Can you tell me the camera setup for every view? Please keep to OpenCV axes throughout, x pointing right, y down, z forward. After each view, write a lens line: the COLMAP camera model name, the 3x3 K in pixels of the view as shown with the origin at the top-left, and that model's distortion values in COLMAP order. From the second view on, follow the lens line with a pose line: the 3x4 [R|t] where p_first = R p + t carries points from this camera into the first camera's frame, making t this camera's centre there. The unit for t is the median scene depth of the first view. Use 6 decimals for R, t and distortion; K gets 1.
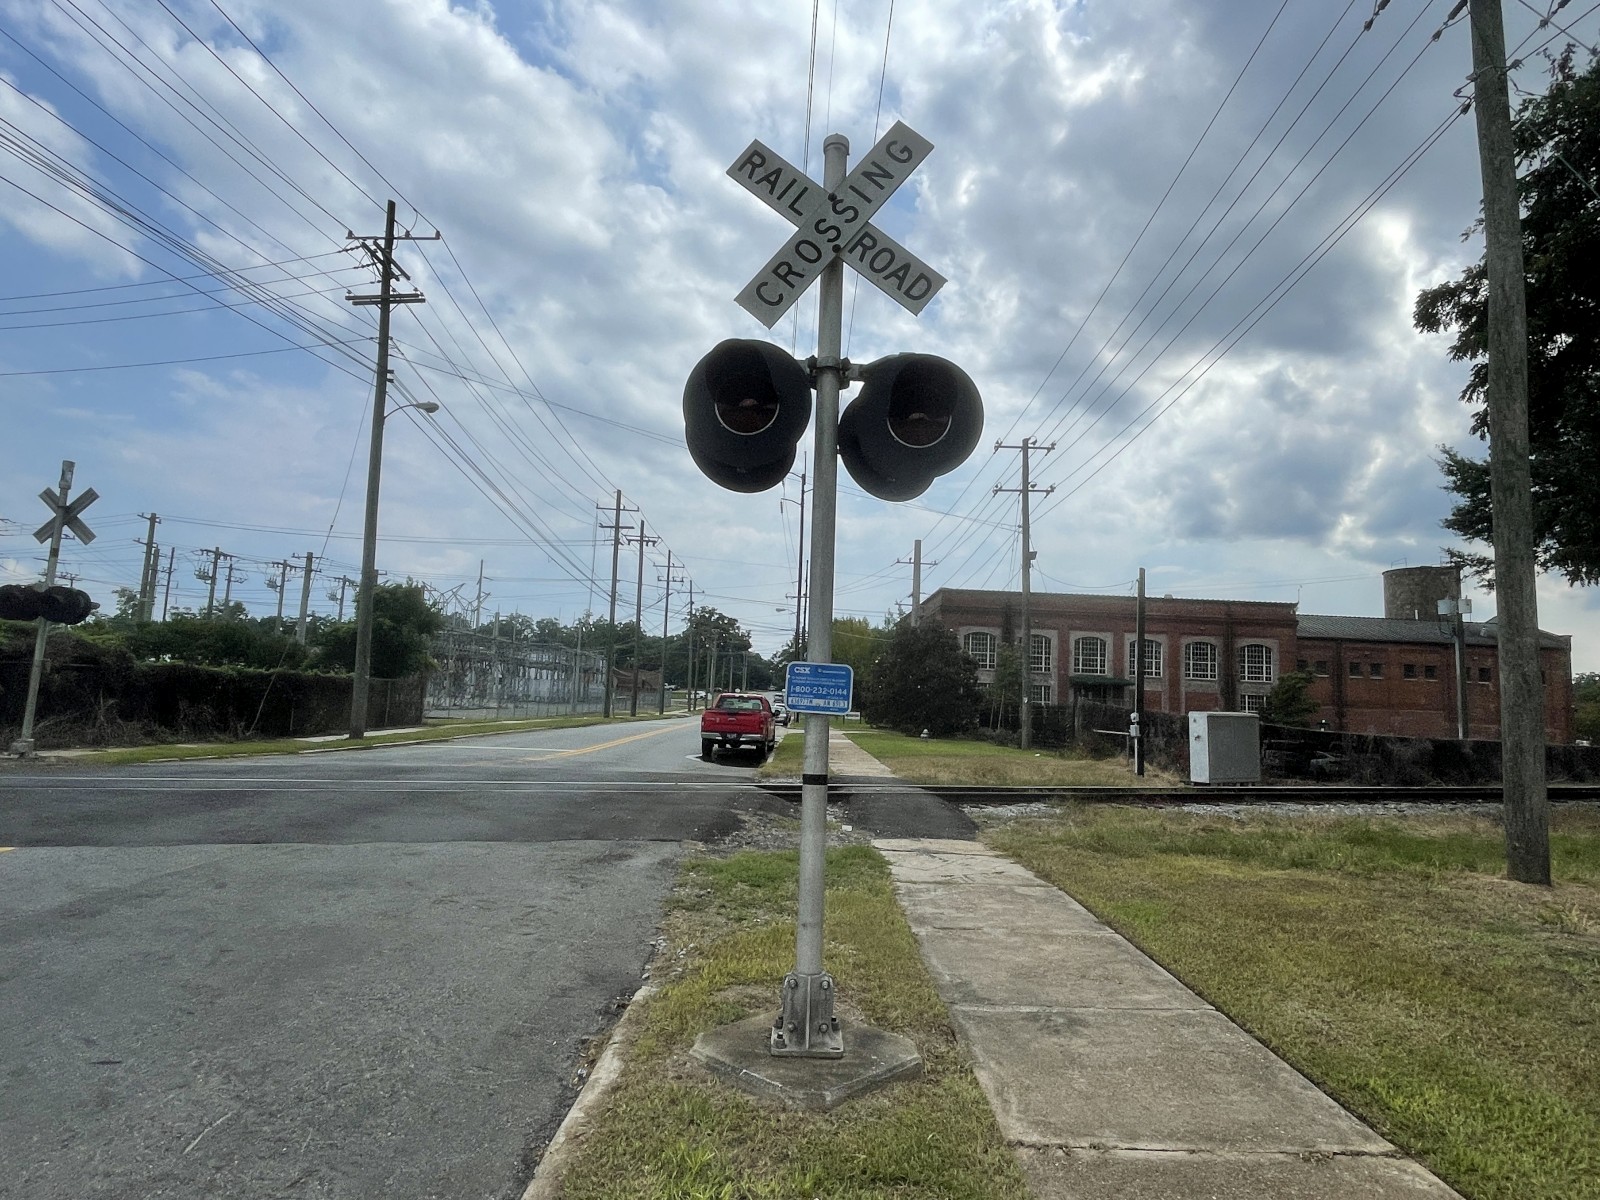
lens RADIAL K [[884.5, 0, 807.0], [0, 884.5, 595.4], [0, 0, 1]] dist [-0.000409, 0.000491]
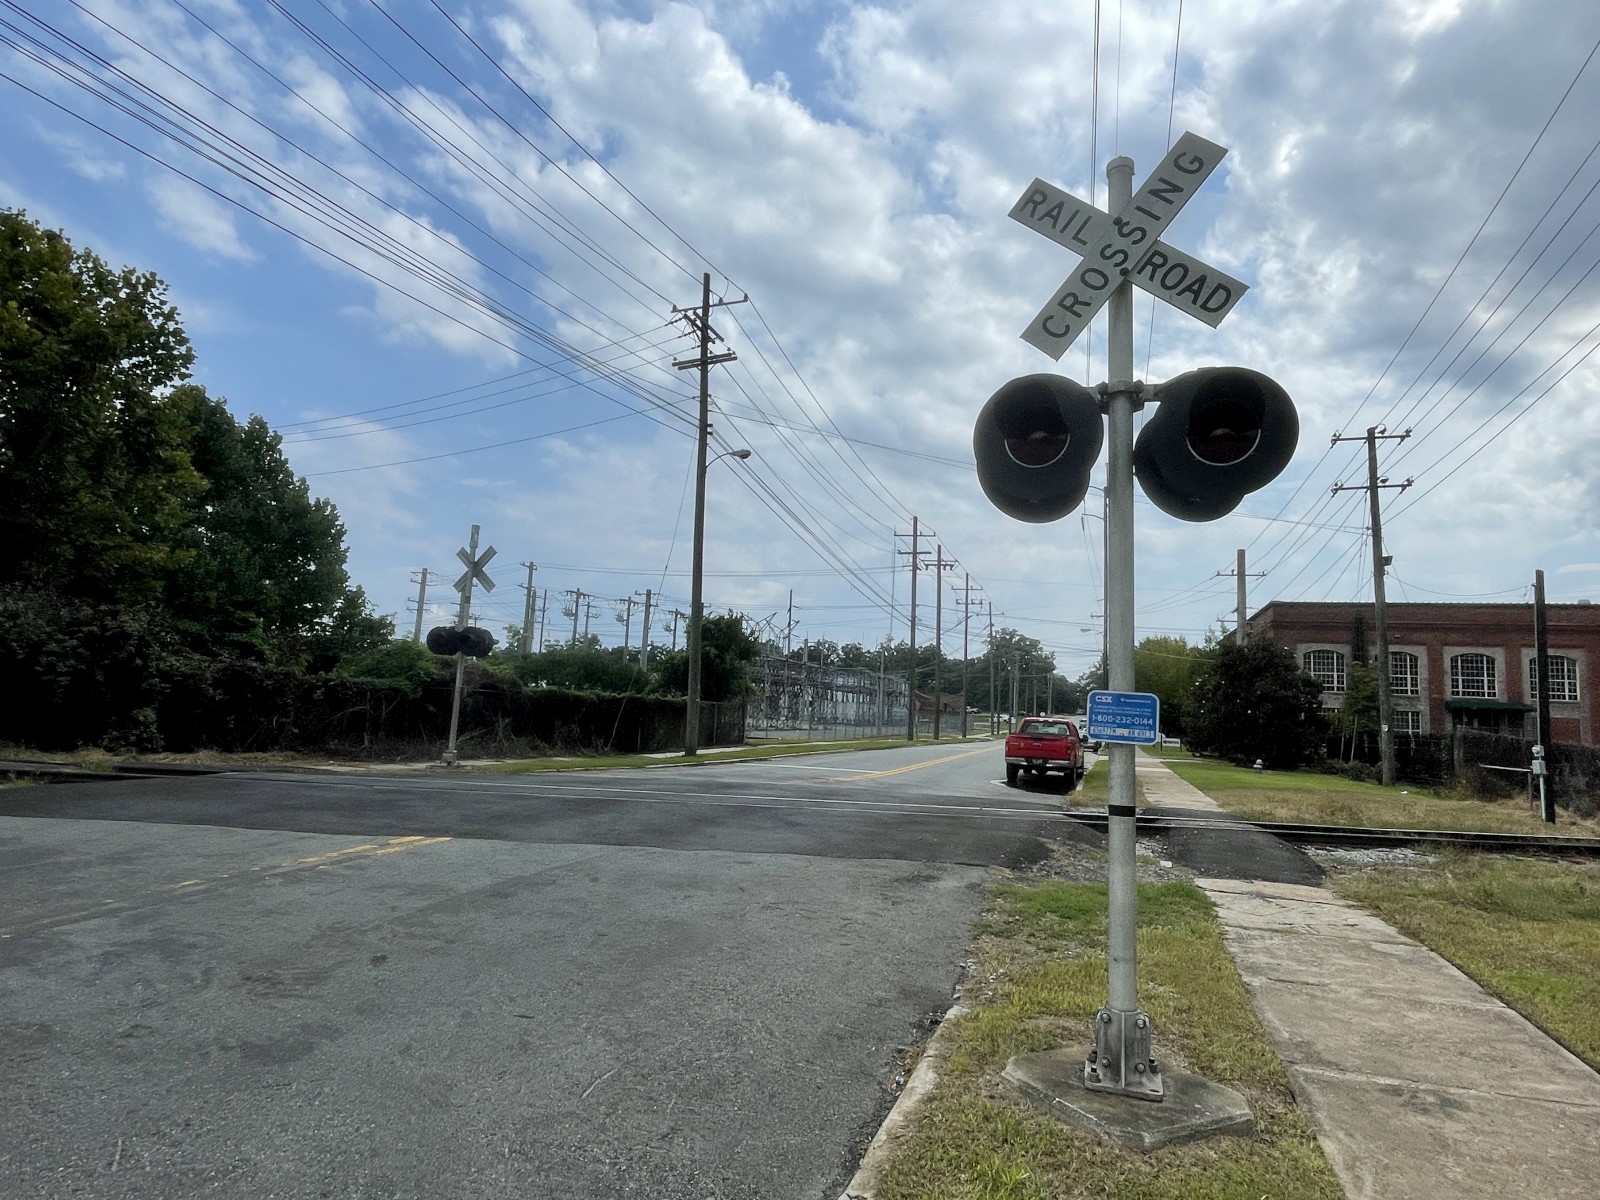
lens RADIAL K [[884.5, 0, 807.0], [0, 884.5, 595.4], [0, 0, 1]] dist [-0.000409, 0.000491]
pose [[0.944018, -0.037179, -0.327792, 0.001186], [0.028749, 0.999120, -0.030526, -0.001326], [0.328639, 0.019393, 0.944257, -0.005687]]
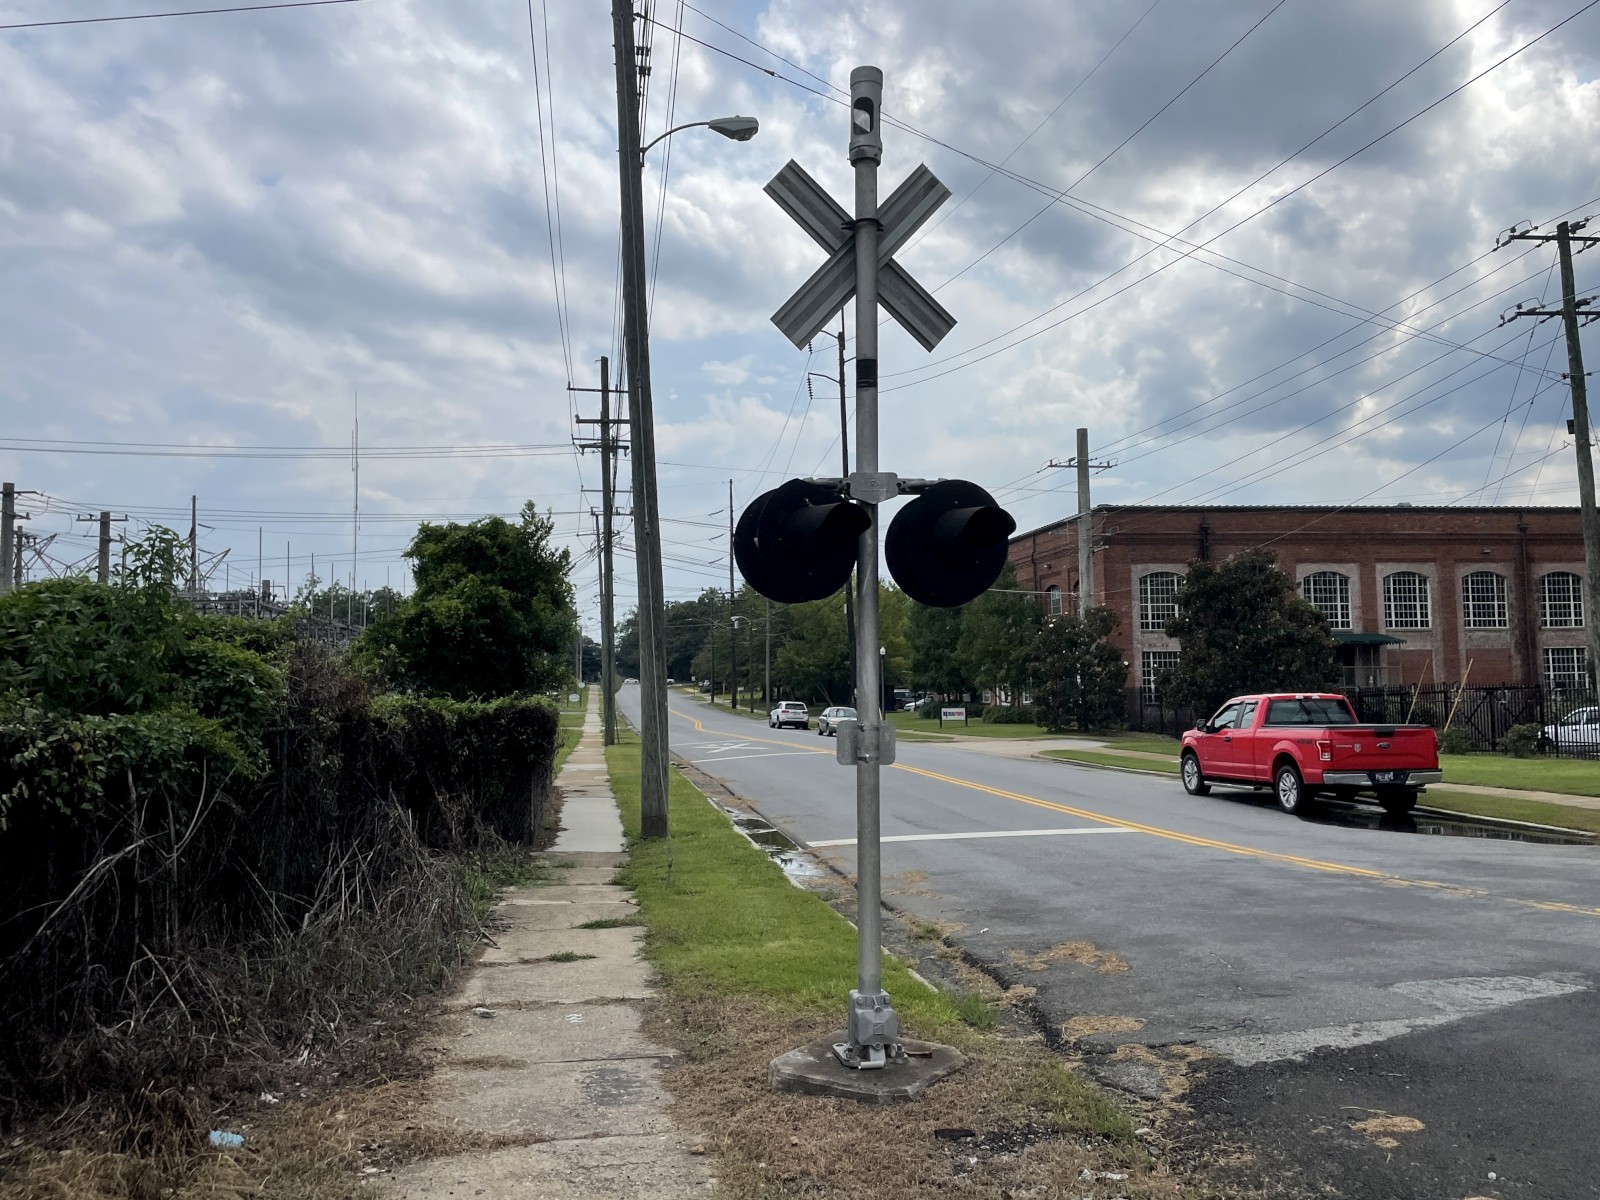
lens RADIAL K [[1278.8, 0, 795.1], [0, 1278.8, 592.1], [0, 0, 1]] dist [0.055418, 0.000471]
pose [[0.987467, -0.047542, 0.150497, -0.388293], [0.040800, 0.998034, 0.047572, 0.001430], [-0.152463, -0.040835, 0.987465, 0.234579]]
